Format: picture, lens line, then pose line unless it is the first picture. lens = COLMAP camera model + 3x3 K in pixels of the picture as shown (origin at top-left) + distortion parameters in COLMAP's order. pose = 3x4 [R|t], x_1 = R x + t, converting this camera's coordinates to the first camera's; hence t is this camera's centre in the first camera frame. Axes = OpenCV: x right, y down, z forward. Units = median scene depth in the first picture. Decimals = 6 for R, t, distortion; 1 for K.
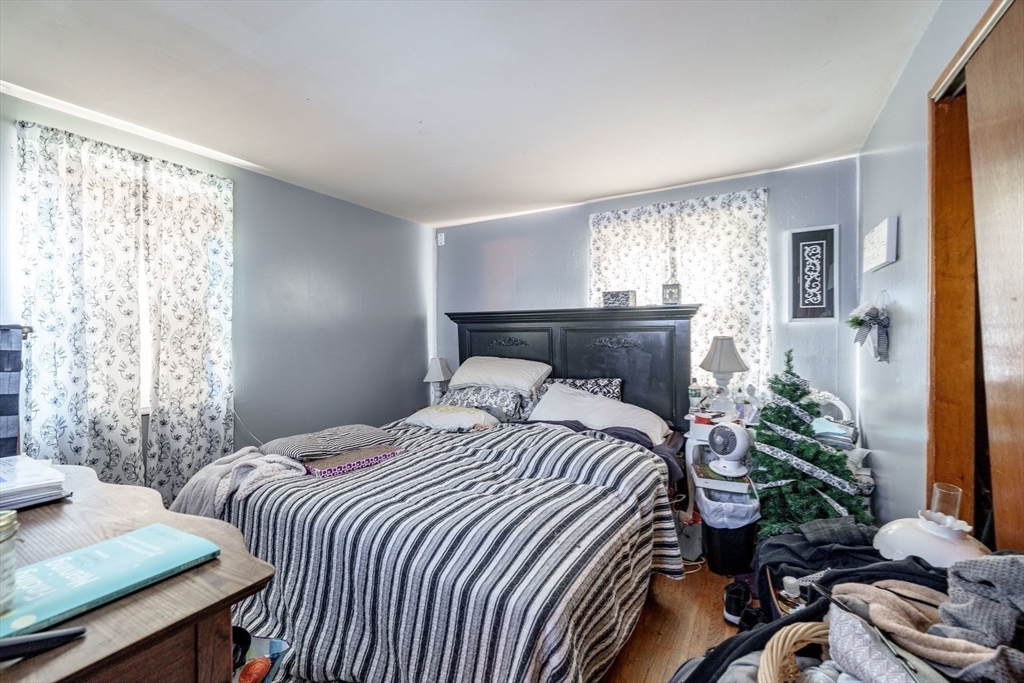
lens RADIAL K [[435.6, 0, 512.0], [0, 435.6, 341.5], [0, 0, 1]] dist [0.001755, 0.000054]
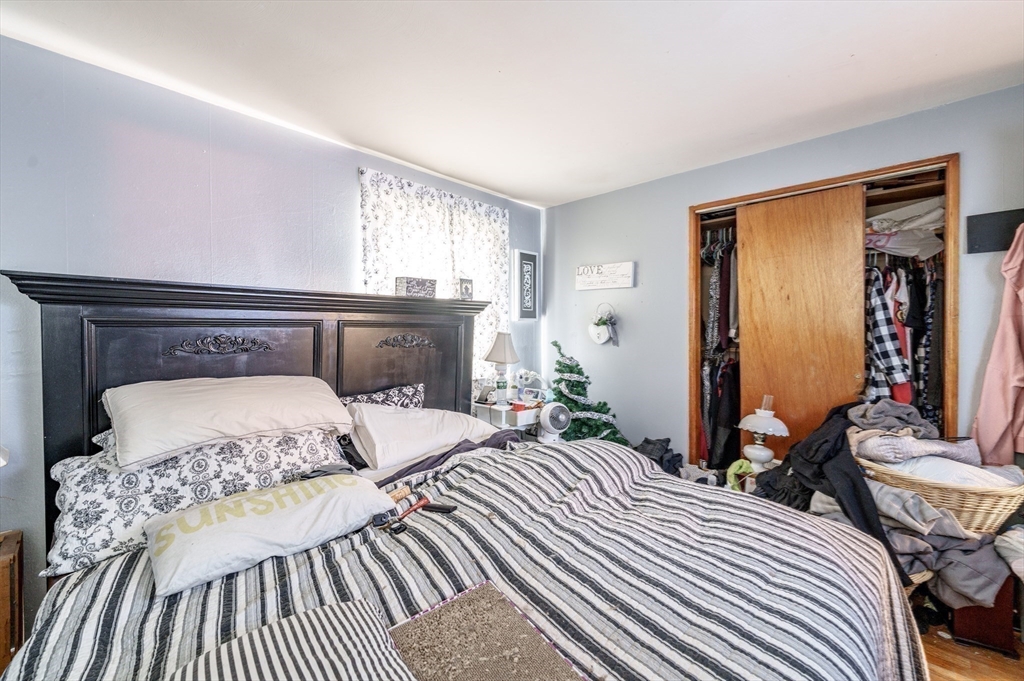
lens RADIAL K [[435.6, 0, 512.0], [0, 435.6, 340.5], [0, 0, 1]] dist [0.001755, 0.000054]
pose [[0.156366, -0.017162, 0.987550, -0.576158], [0.034192, 0.999344, 0.011953, -0.000981], [-0.987107, 0.031898, 0.156850, 0.732108]]
